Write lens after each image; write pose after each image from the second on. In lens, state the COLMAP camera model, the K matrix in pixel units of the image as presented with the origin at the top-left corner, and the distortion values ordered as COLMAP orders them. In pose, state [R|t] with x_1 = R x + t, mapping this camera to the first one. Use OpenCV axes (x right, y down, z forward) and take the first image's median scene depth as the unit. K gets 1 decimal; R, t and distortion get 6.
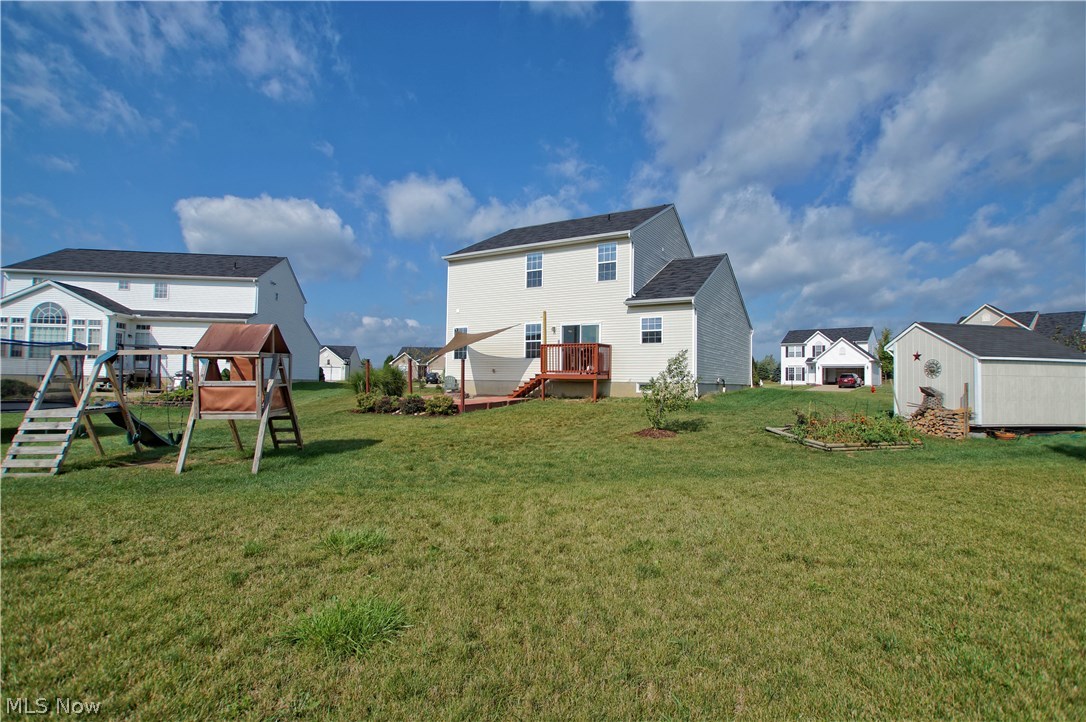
lens RADIAL K [[521.6, 0, 541.0], [0, 521.6, 364.3], [0, 0, 1]] dist [-0.028426, -0.000062]
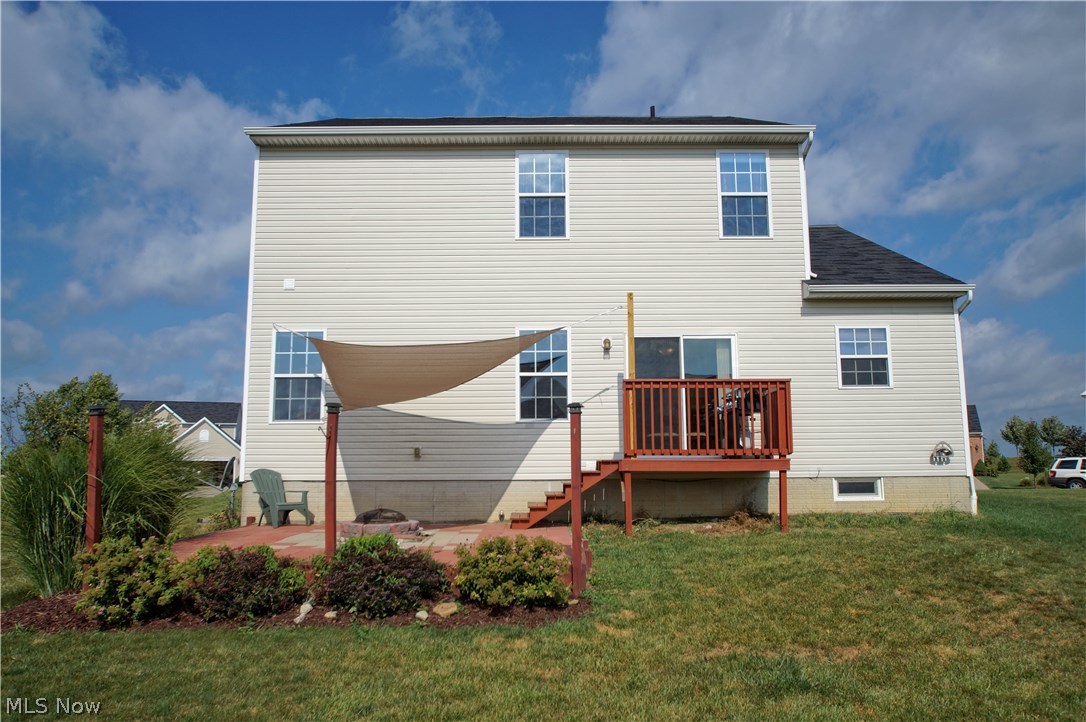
lens RADIAL K [[820.8, 0, 545.6], [0, 820.8, 361.2], [0, 0, 1]] dist [-0.013280, -0.000953]
pose [[0.855317, 0.056044, 0.515065, -0.347119], [0.001289, 0.993899, -0.110287, 0.013346], [-0.518103, 0.094994, 0.850027, 0.523658]]
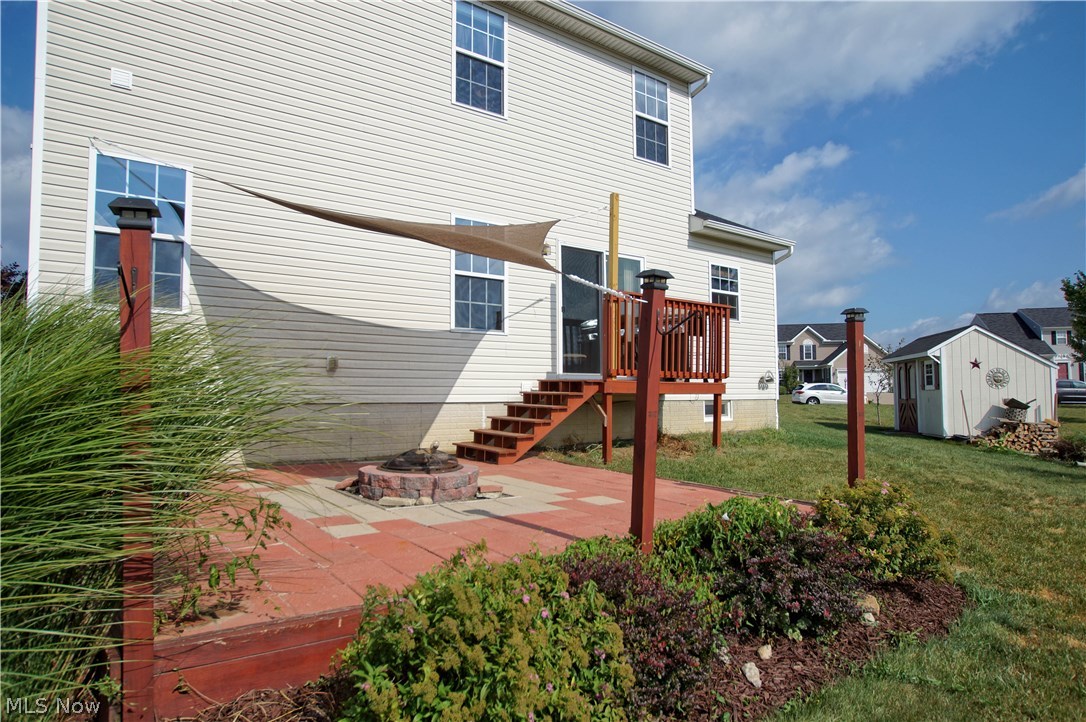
lens RADIAL K [[679.5, 0, 539.8], [0, 679.5, 358.1], [0, 0, 1]] dist [-0.009575, -0.000087]
pose [[0.364714, 0.038114, 0.930339, -0.411673], [-0.023182, 0.999224, -0.031848, 0.019194], [-0.930831, -0.009952, 0.365314, 0.874550]]
